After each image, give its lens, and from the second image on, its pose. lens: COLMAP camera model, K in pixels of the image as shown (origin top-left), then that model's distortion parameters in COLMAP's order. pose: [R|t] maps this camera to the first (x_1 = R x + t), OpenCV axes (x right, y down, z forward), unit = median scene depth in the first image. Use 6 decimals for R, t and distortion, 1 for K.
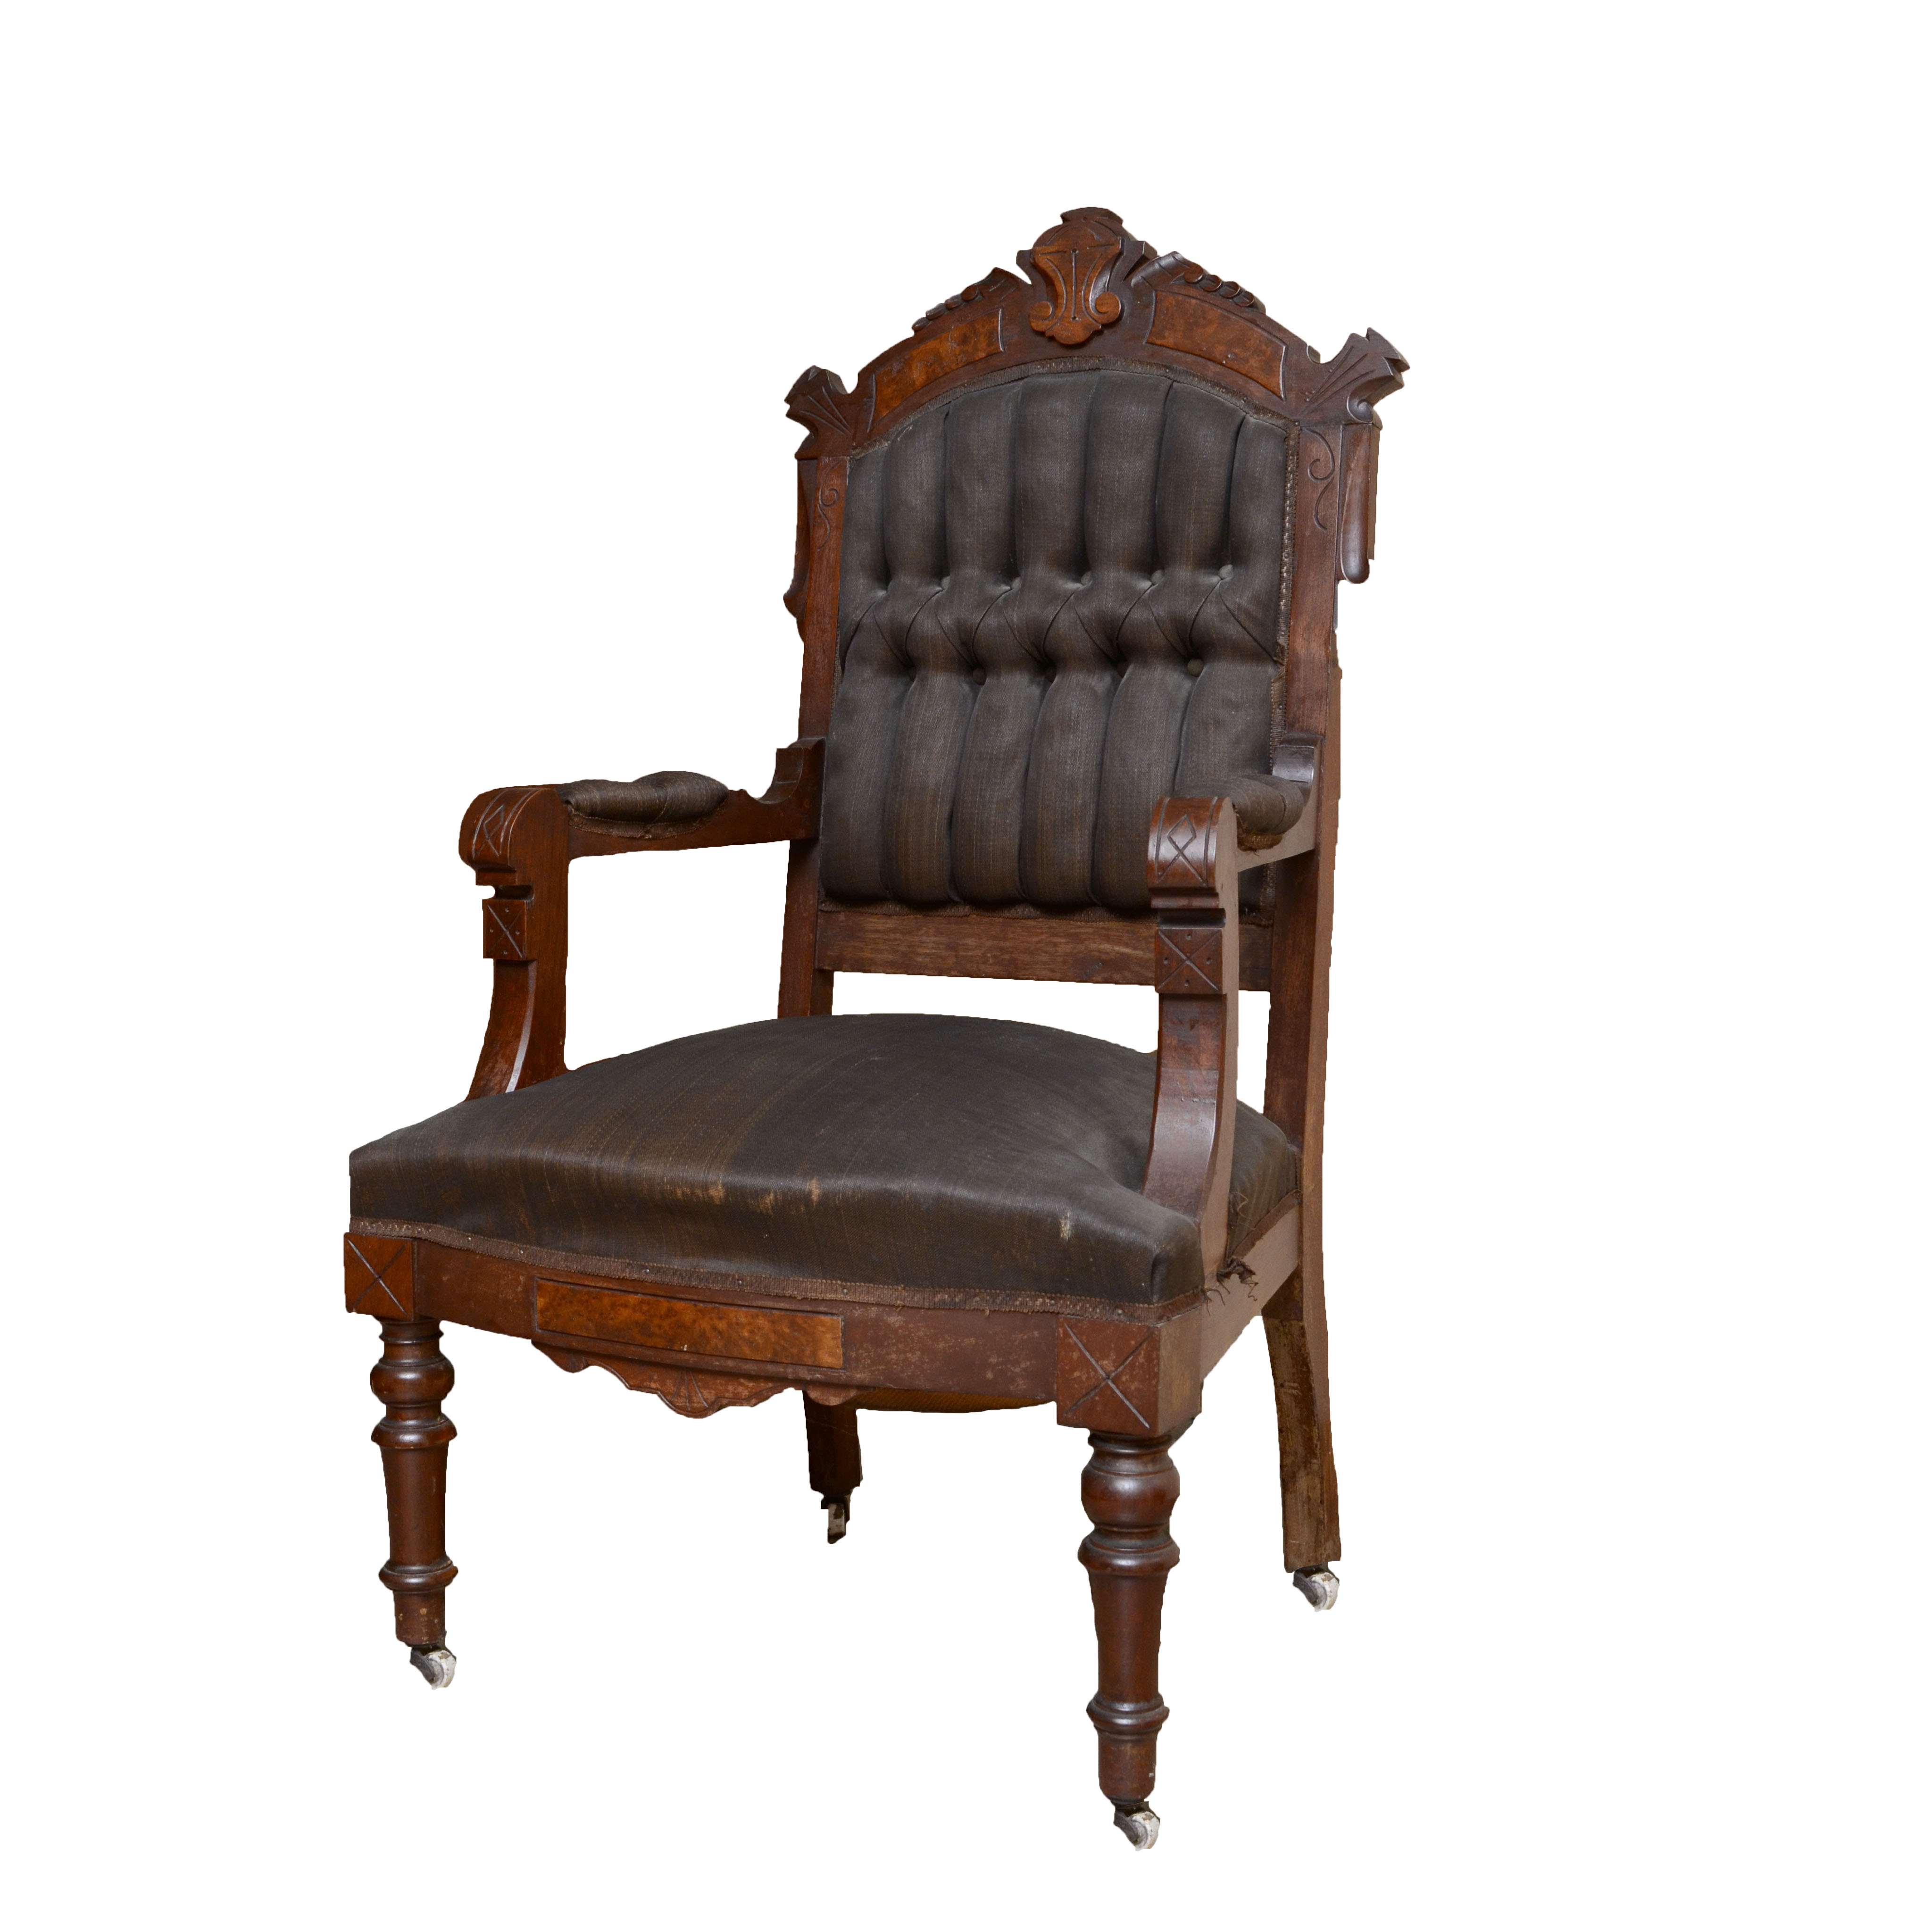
lens RADIAL K [[2649.6, 0, 885.3], [0, 2649.6, 898.9], [0, 0, 1]] dist [-0.044603, 0.009489]
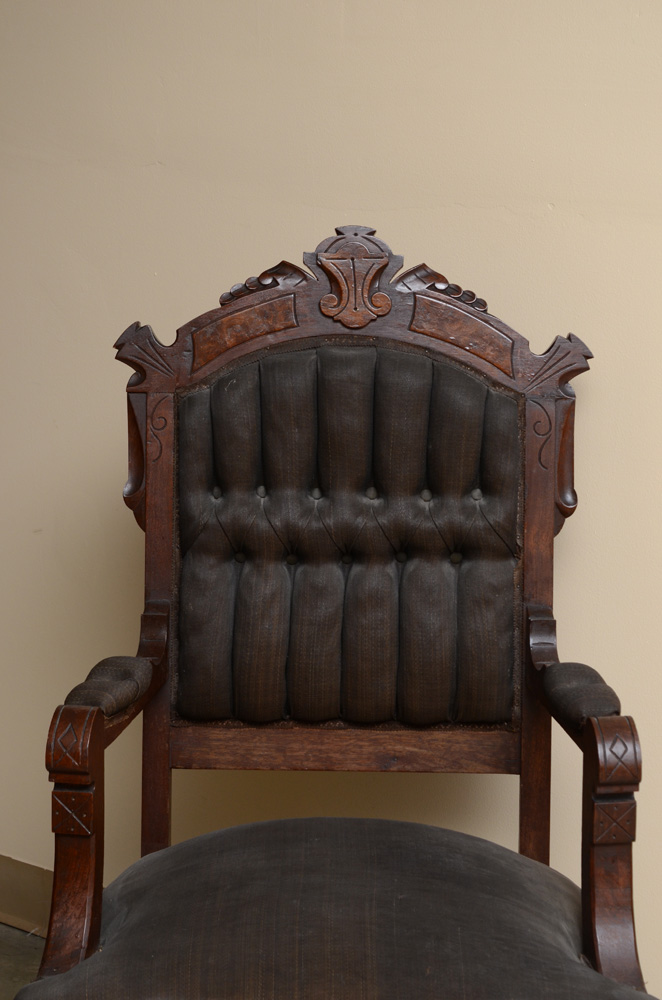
lens RADIAL K [[2241.6, 0, 331.0], [0, 2241.6, 500.0], [0, 0, 1]] dist [0.071127, 0.144158]
pose [[0.874999, -0.072434, 0.478676, -0.602374], [0.015966, 0.992524, 0.121004, -0.302774], [-0.483862, -0.098236, 0.869613, -0.060095]]
